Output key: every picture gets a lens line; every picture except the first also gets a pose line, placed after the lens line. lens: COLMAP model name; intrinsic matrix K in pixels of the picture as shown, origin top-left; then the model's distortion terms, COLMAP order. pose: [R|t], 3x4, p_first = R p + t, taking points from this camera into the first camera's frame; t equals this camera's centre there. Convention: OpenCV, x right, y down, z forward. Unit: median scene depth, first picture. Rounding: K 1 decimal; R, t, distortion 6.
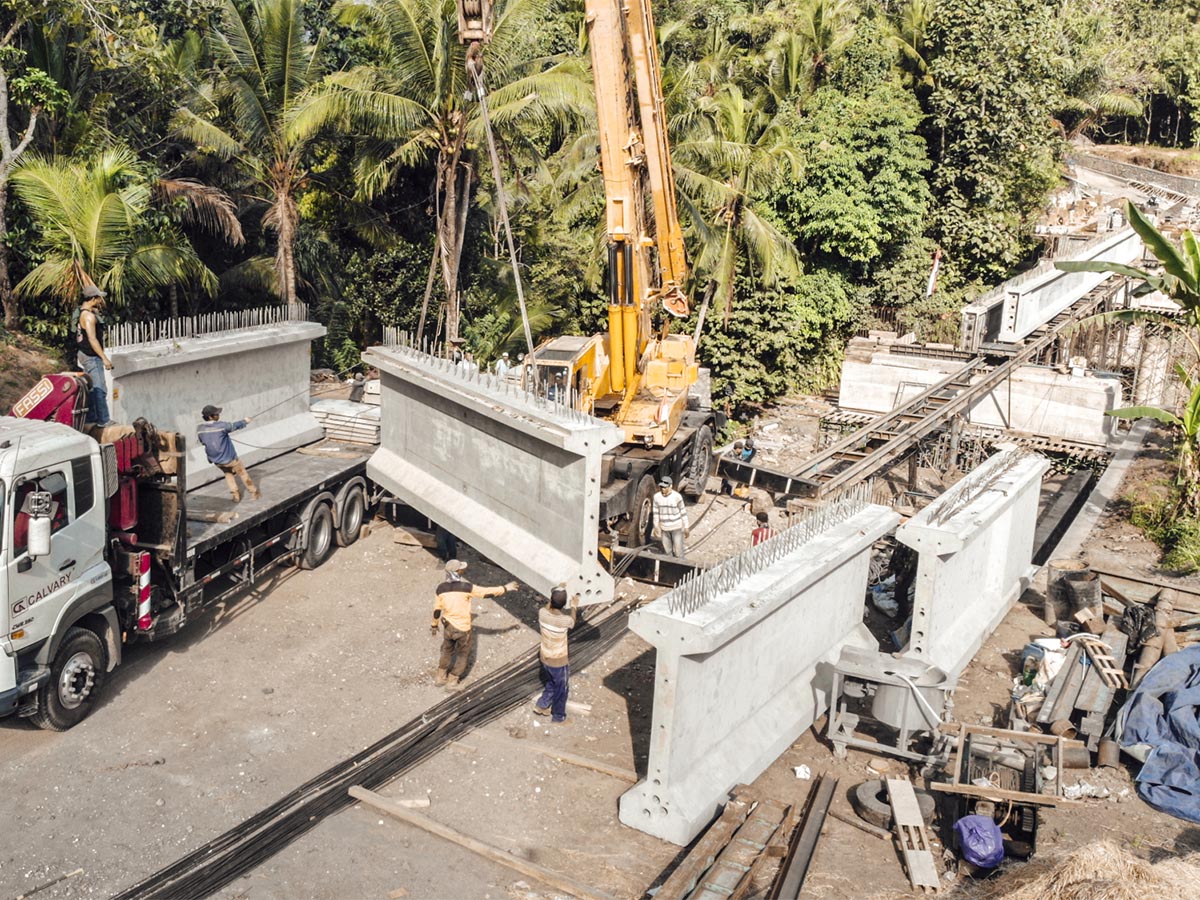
lens RADIAL K [[1181.3, 0, 463.6], [0, 1181.3, 449.6], [0, 0, 1]] dist [0.029196, -0.140205]
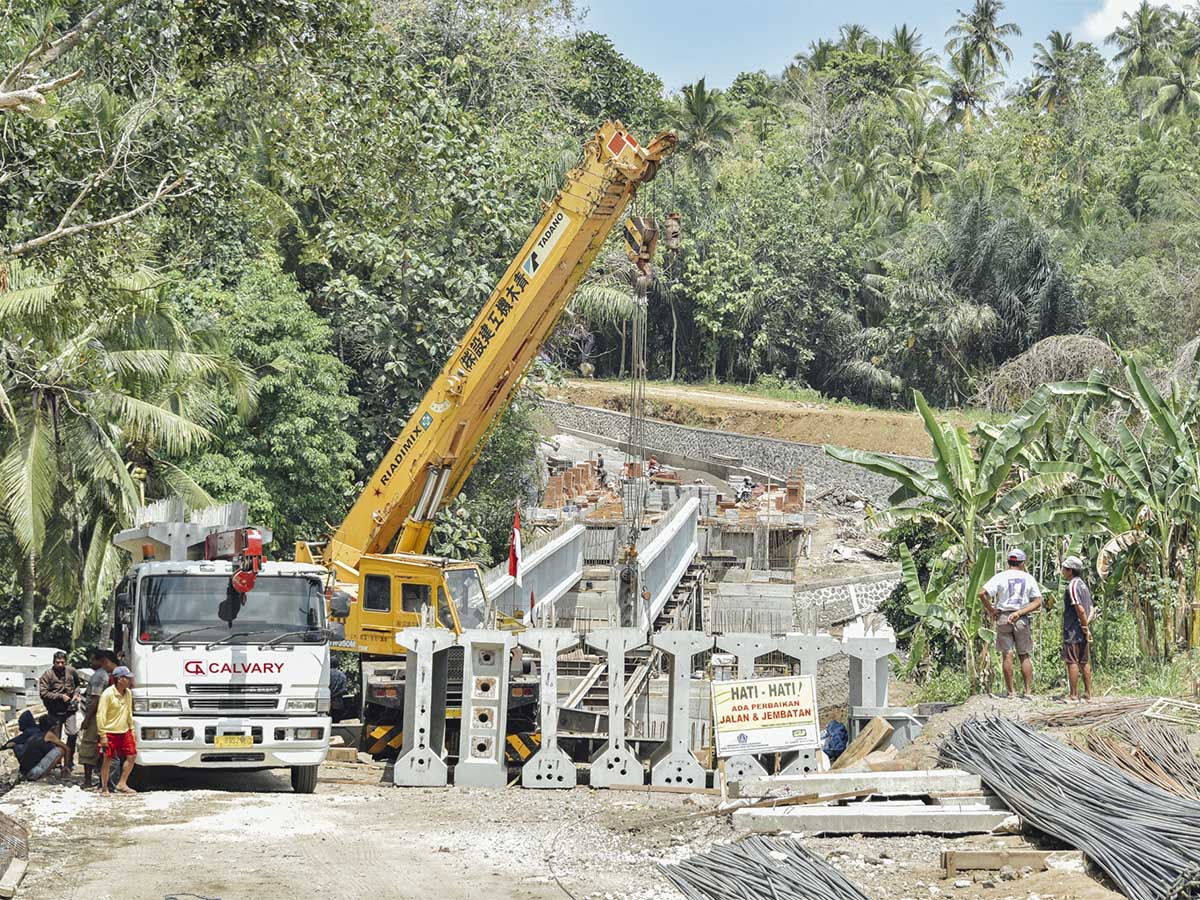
lens RADIAL K [[3041.0, 0, 600.0], [0, 3041.0, 450.0], [0, 0, 1]] dist [0.062306, 0.128153]
pose [[0.856405, -0.007093, 0.516255, -0.237251], [0.127856, 0.971675, -0.198747, 0.077908], [-0.500223, 0.236214, 0.833055, -0.244819]]
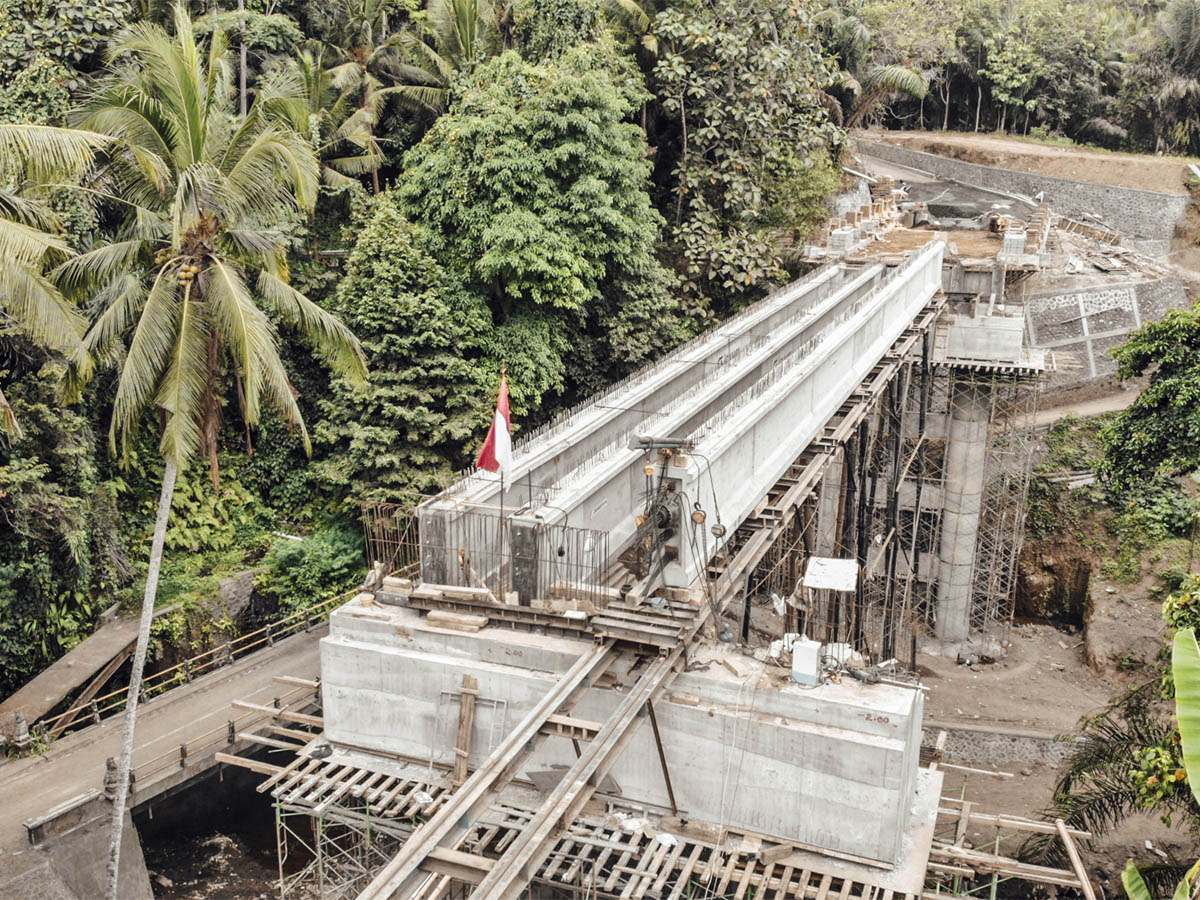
lens RADIAL K [[1163.0, 0, 608.0], [0, 1163.0, 450.4], [0, 0, 1]] dist [0.216420, -0.541347]
pose [[0.969190, -0.068007, 0.236738, 0.184727], [0.067109, 0.997675, 0.011860, -0.079929], [-0.236994, 0.004393, 0.971501, 0.318394]]
